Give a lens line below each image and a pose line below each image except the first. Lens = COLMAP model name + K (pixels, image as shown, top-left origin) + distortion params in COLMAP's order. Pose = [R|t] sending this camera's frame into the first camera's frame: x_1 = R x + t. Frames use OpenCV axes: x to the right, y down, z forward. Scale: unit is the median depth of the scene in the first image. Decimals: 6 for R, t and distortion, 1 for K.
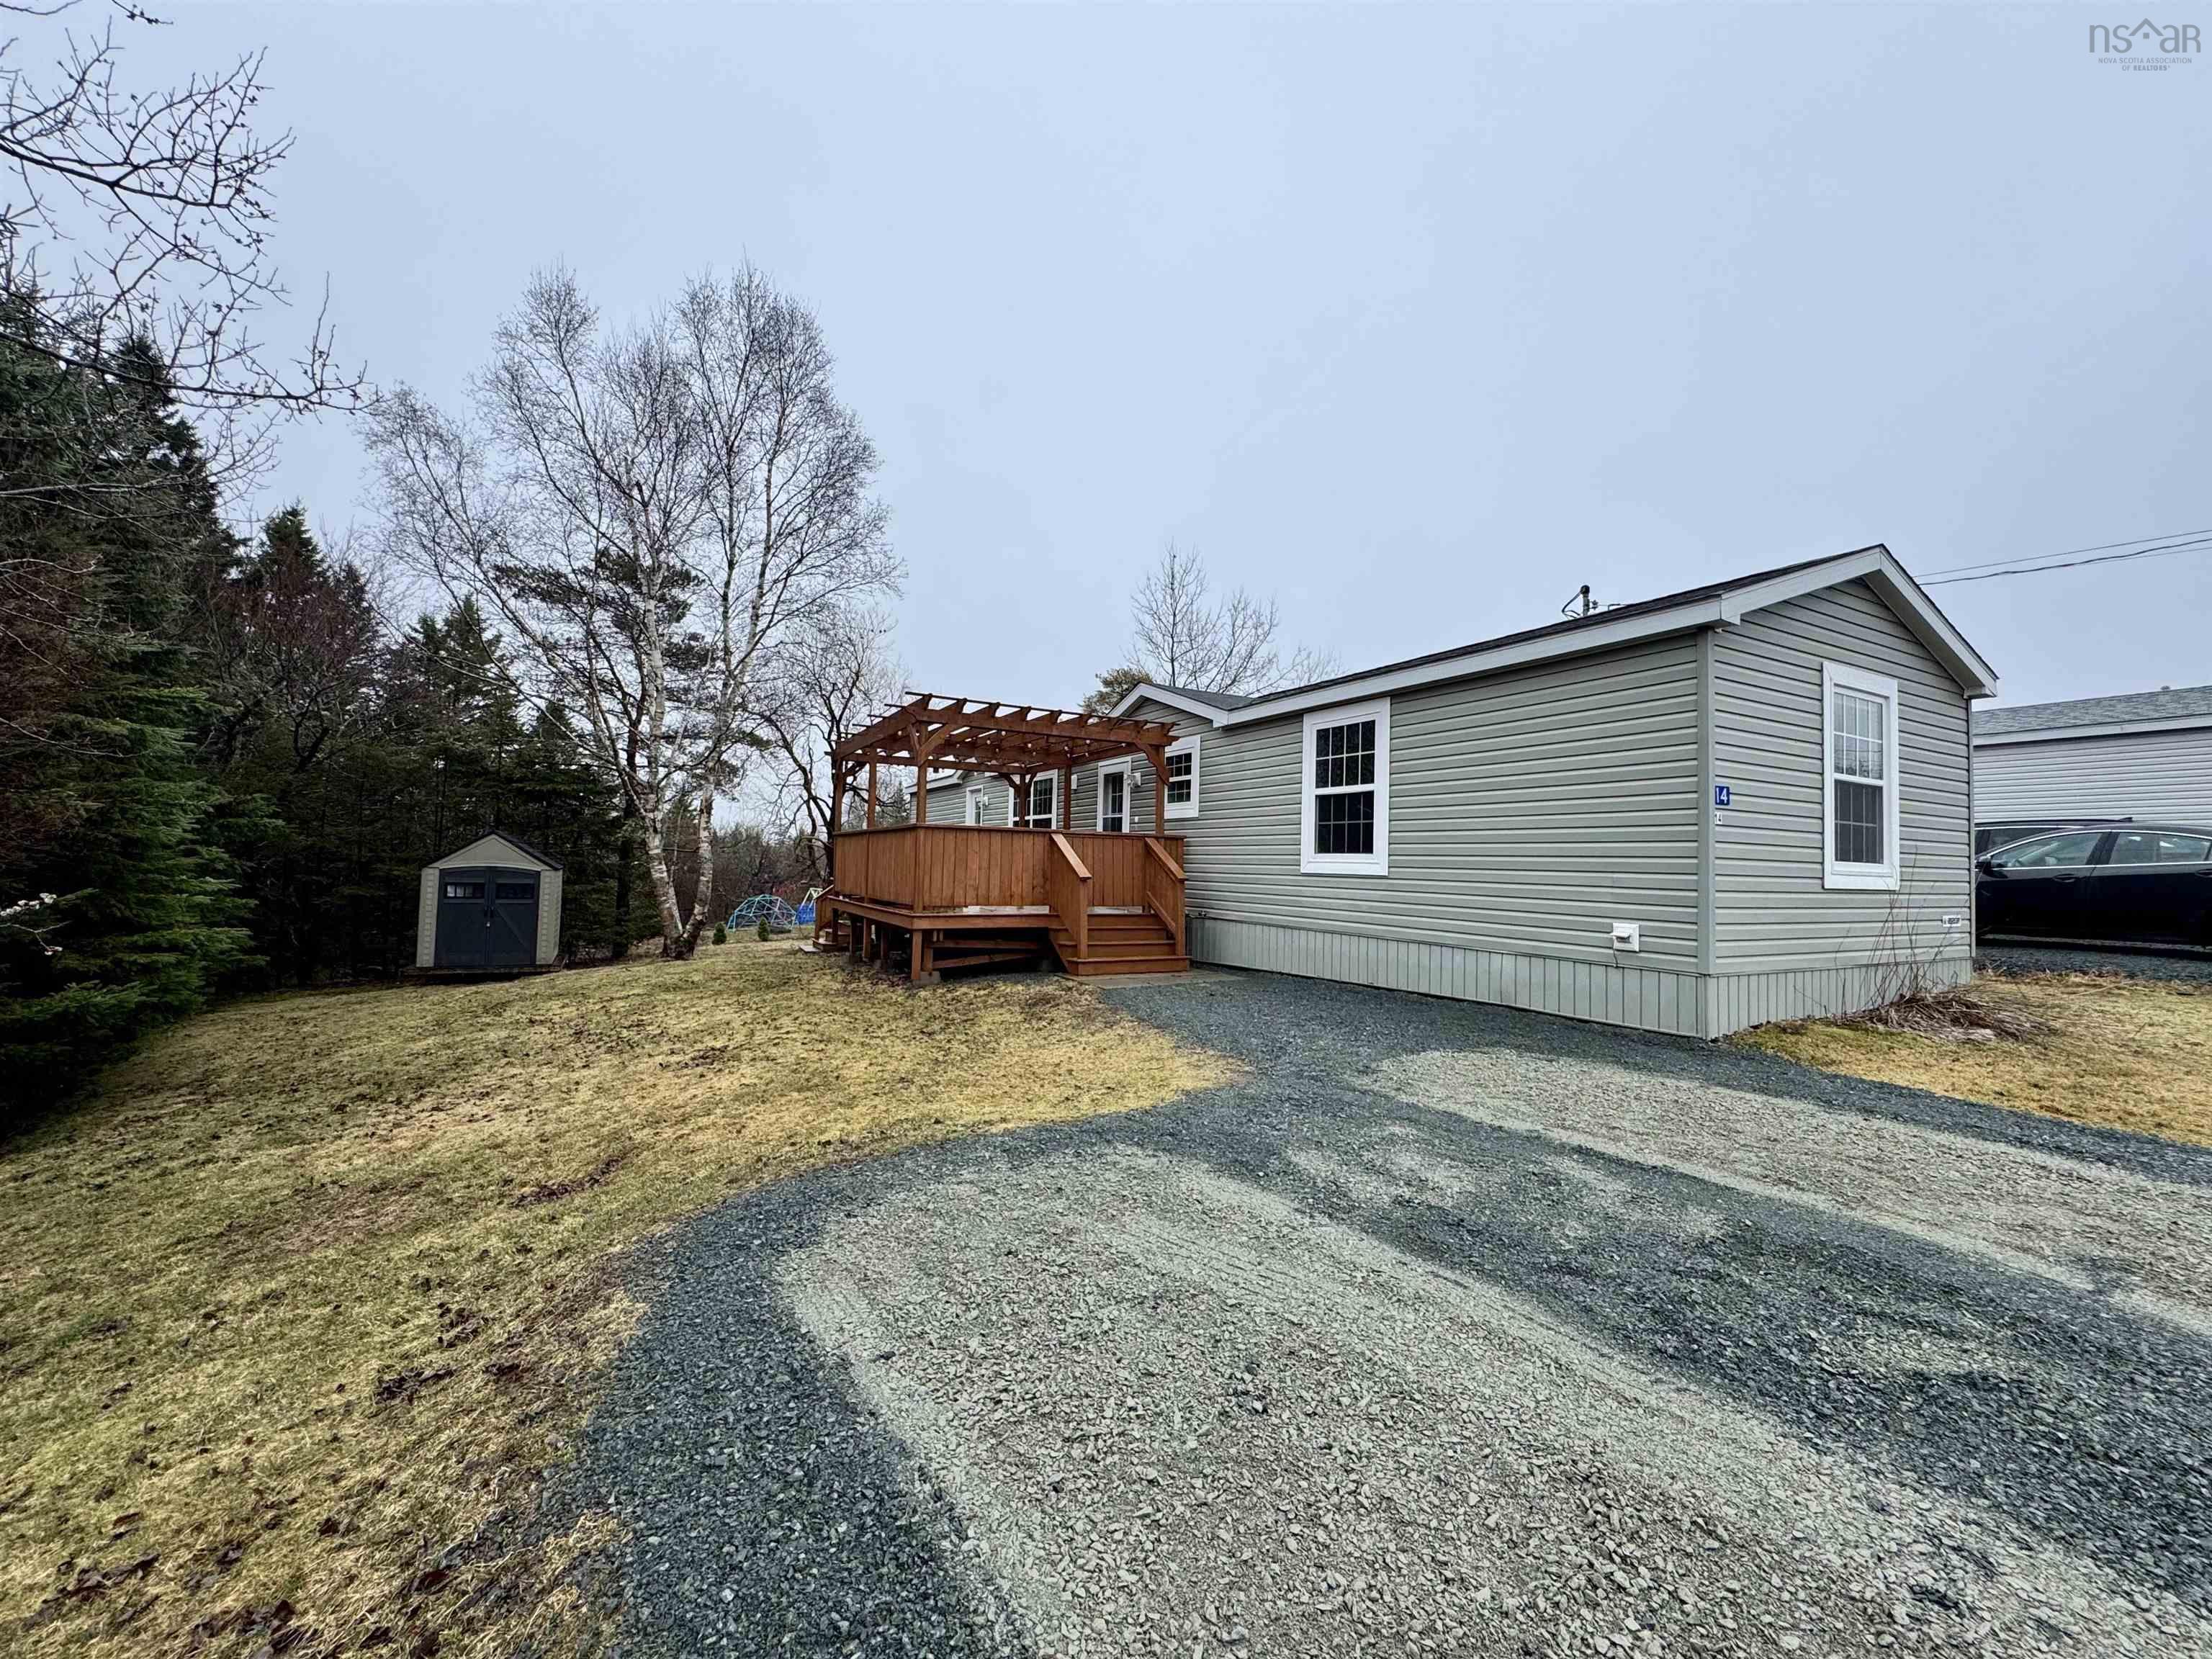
lens RADIAL K [[879.9, 0, 1103.8], [0, 879.9, 828.7], [0, 0, 1]] dist [-0.006011, 0.000409]
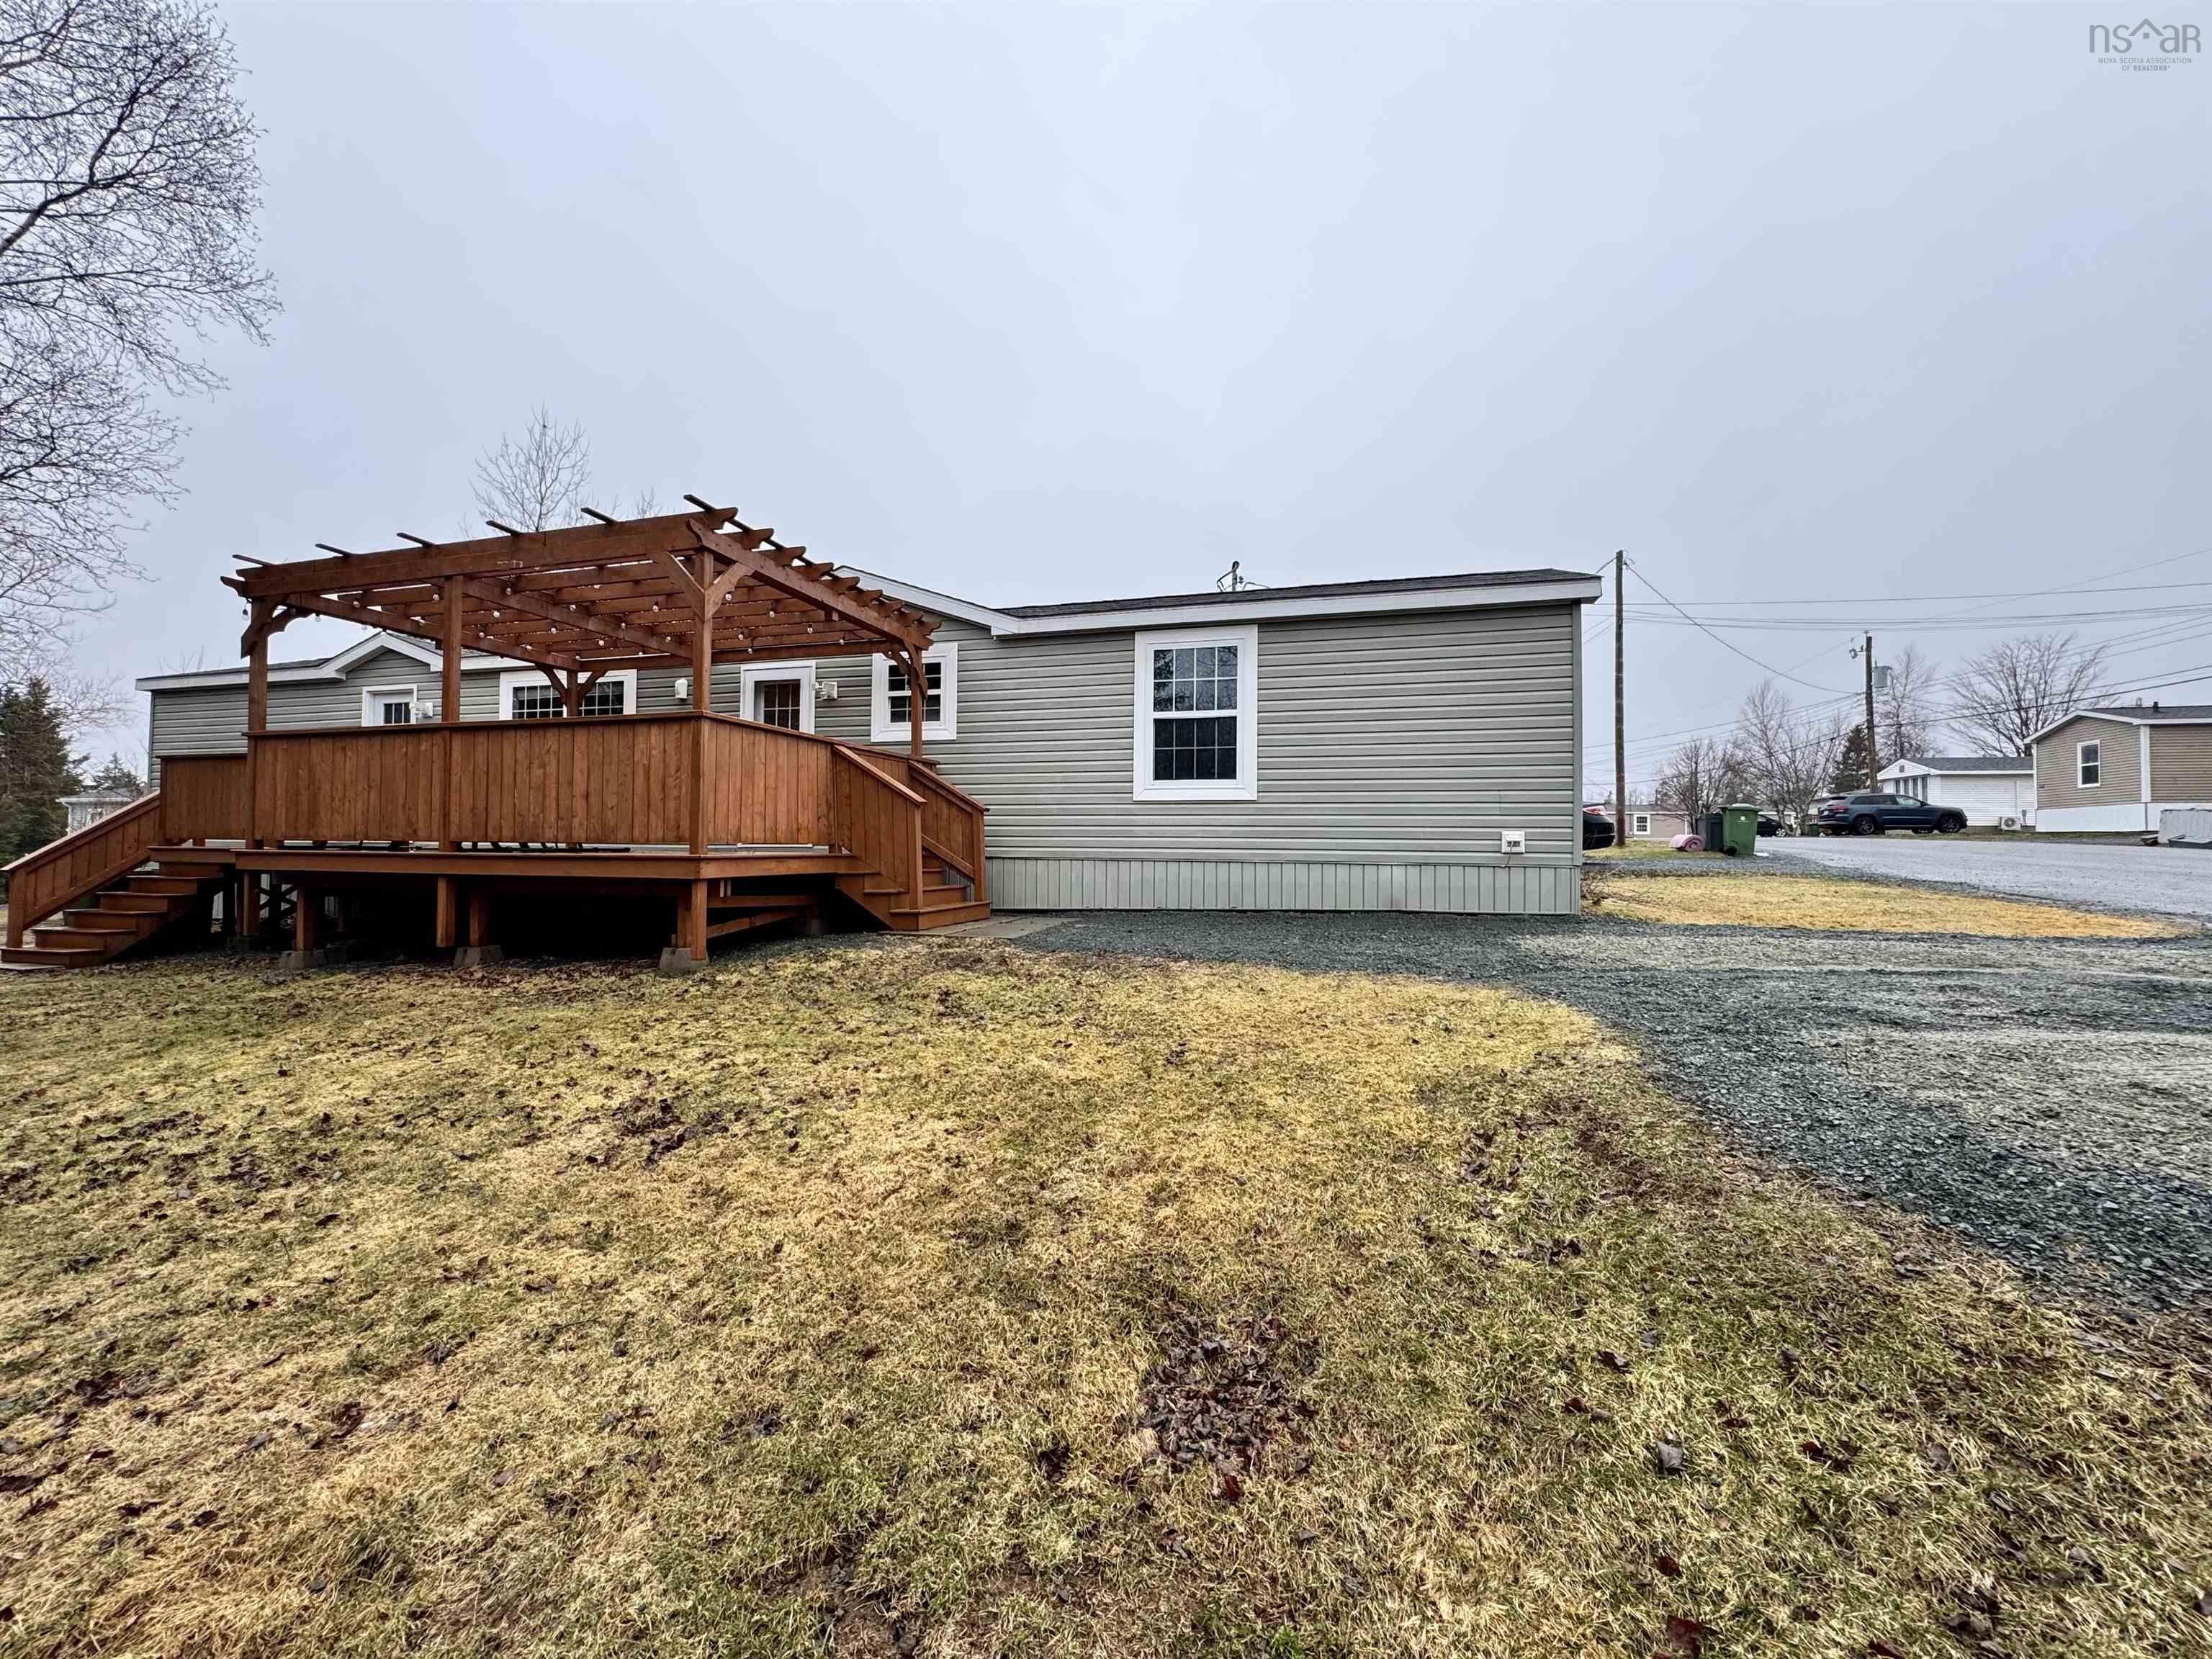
lens RADIAL K [[879.9, 0, 1103.8], [0, 879.9, 828.7], [0, 0, 1]] dist [-0.006011, 0.000409]
pose [[0.701619, -0.000316, 0.712552, -0.461660], [-0.021071, 0.999553, 0.021190, 0.059862], [-0.712241, -0.029881, 0.701299, 0.358418]]
